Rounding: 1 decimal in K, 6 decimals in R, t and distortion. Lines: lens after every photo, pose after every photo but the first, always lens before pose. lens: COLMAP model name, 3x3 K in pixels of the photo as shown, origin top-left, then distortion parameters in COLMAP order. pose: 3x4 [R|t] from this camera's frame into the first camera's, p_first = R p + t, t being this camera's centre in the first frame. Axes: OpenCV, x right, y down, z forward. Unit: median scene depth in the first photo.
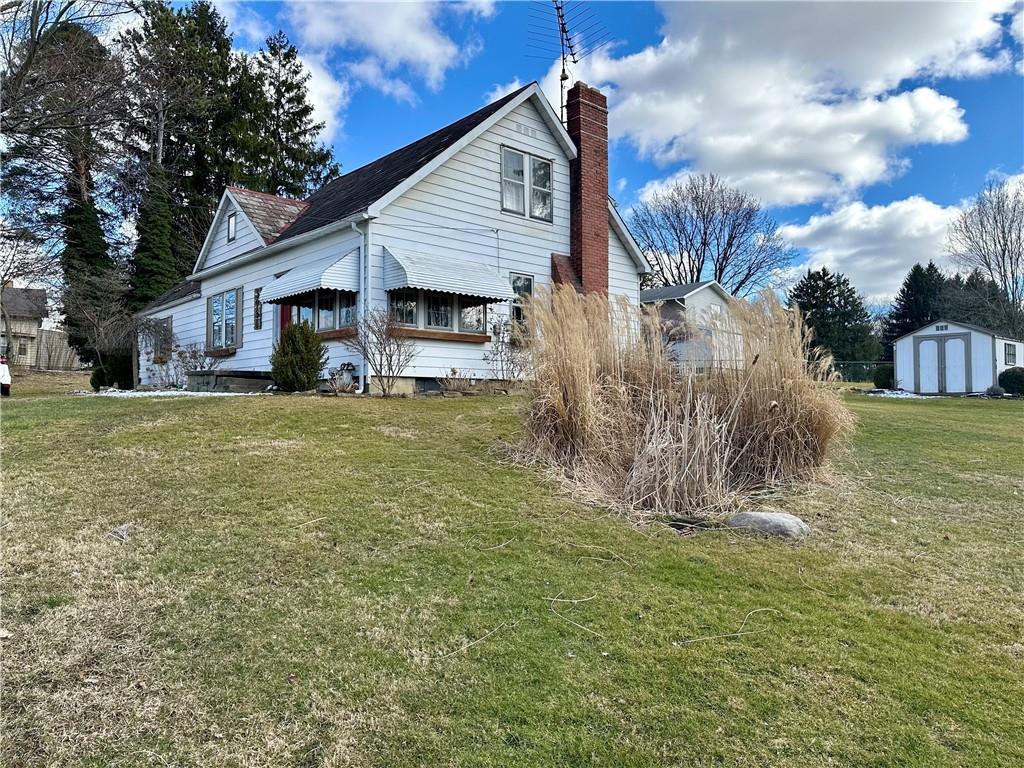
lens RADIAL K [[719.2, 0, 512.0], [0, 719.2, 384.0], [0, 0, 1]] dist [0.024716, -0.033492]
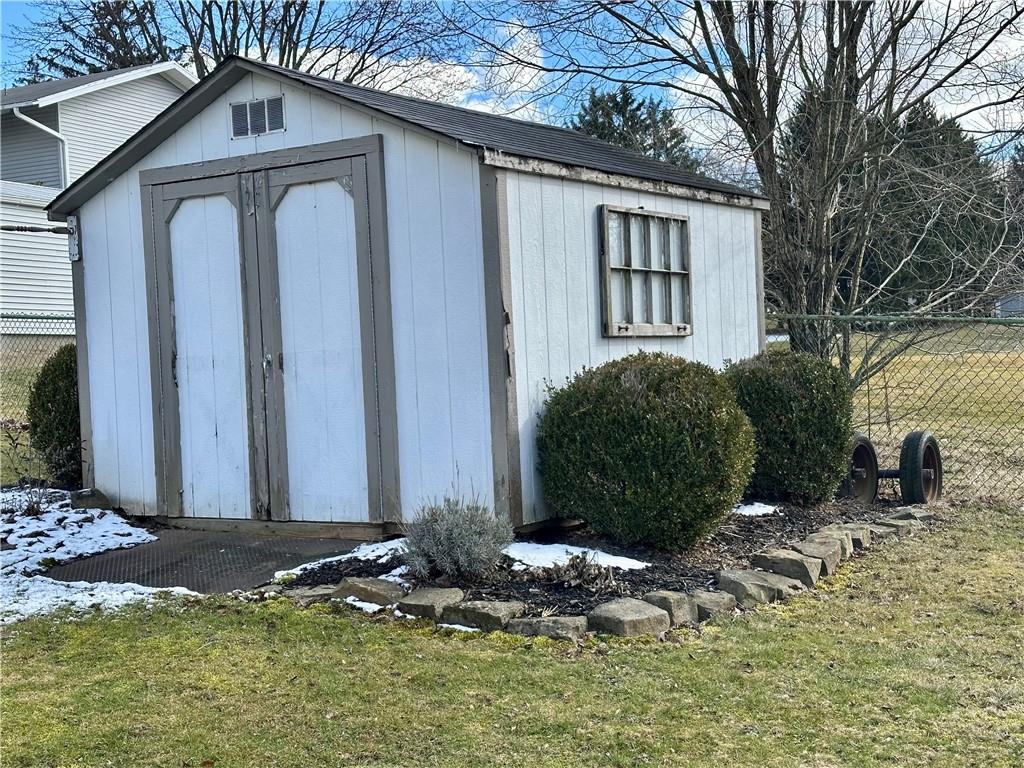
lens RADIAL K [[1411.9, 0, 512.0], [0, 1411.9, 384.0], [0, 0, 1]] dist [-0.006139, -0.006572]
pose [[0.961357, -0.038255, 0.272635, 0.559731], [0.028468, 0.998803, 0.039764, -0.029380], [-0.273830, -0.030466, 0.961296, 0.681428]]
